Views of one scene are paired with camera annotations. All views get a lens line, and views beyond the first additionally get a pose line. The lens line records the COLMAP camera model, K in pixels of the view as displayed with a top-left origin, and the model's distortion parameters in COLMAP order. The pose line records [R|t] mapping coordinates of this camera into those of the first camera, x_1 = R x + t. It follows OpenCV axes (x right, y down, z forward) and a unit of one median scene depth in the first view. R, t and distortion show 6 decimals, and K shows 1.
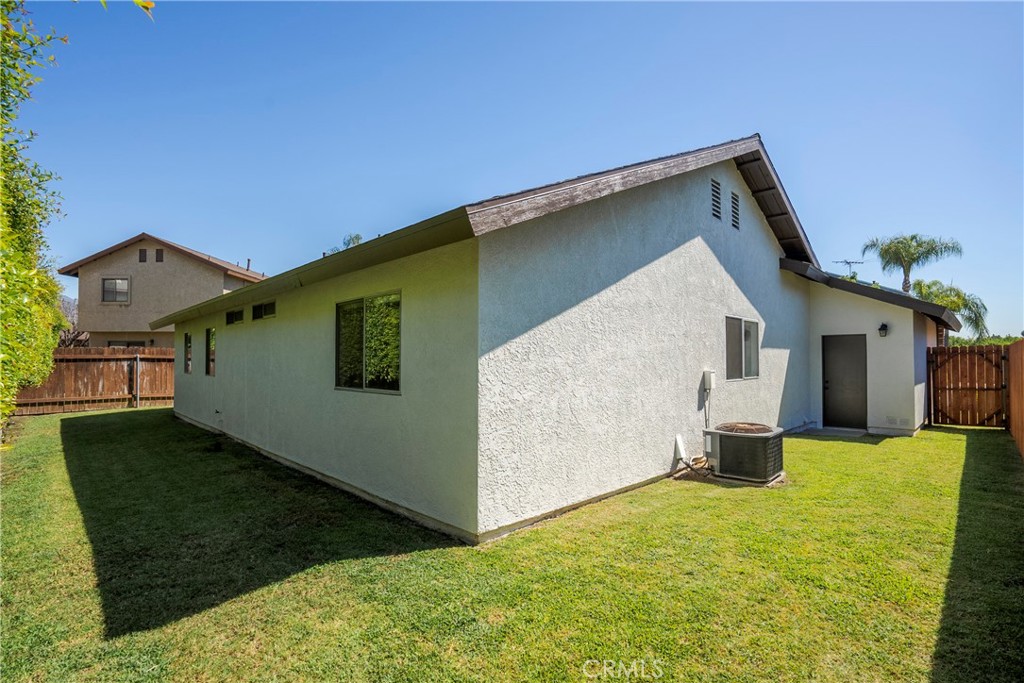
lens RADIAL K [[477.7, 0, 510.1], [0, 477.7, 349.0], [0, 0, 1]] dist [-0.003287, 0.000824]
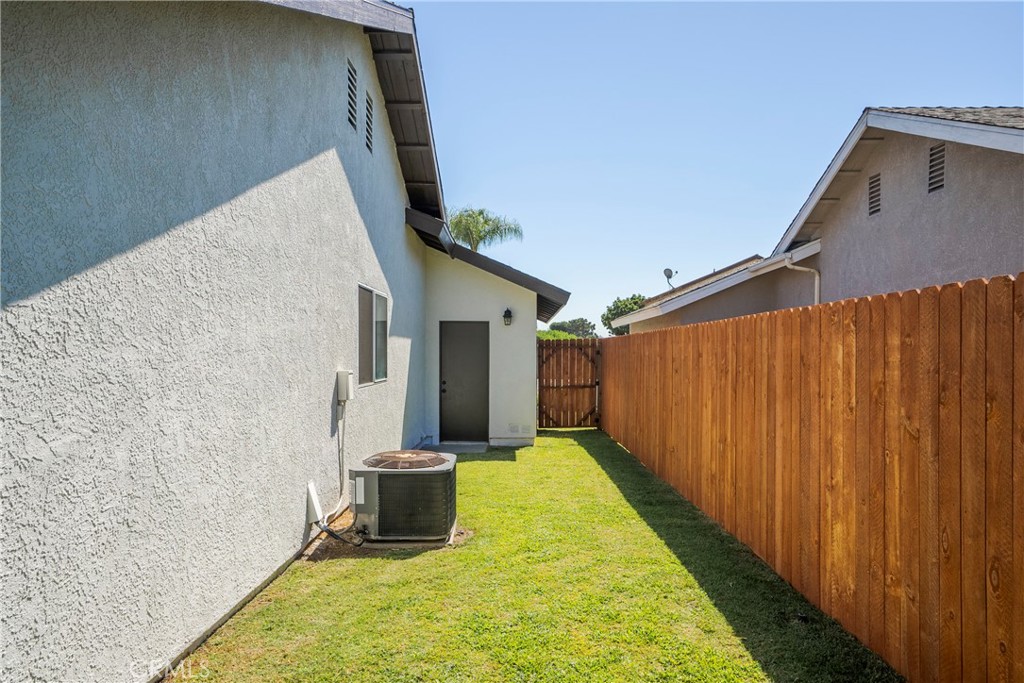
lens RADIAL K [[723.6, 0, 556.9], [0, 723.6, 361.0], [0, 0, 1]] dist [0.012496, 0.030022]
pose [[0.709059, -0.001384, 0.705148, -0.040582], [-0.023716, 0.999386, 0.025809, 0.001423], [-0.704750, -0.035023, 0.708591, 0.114210]]
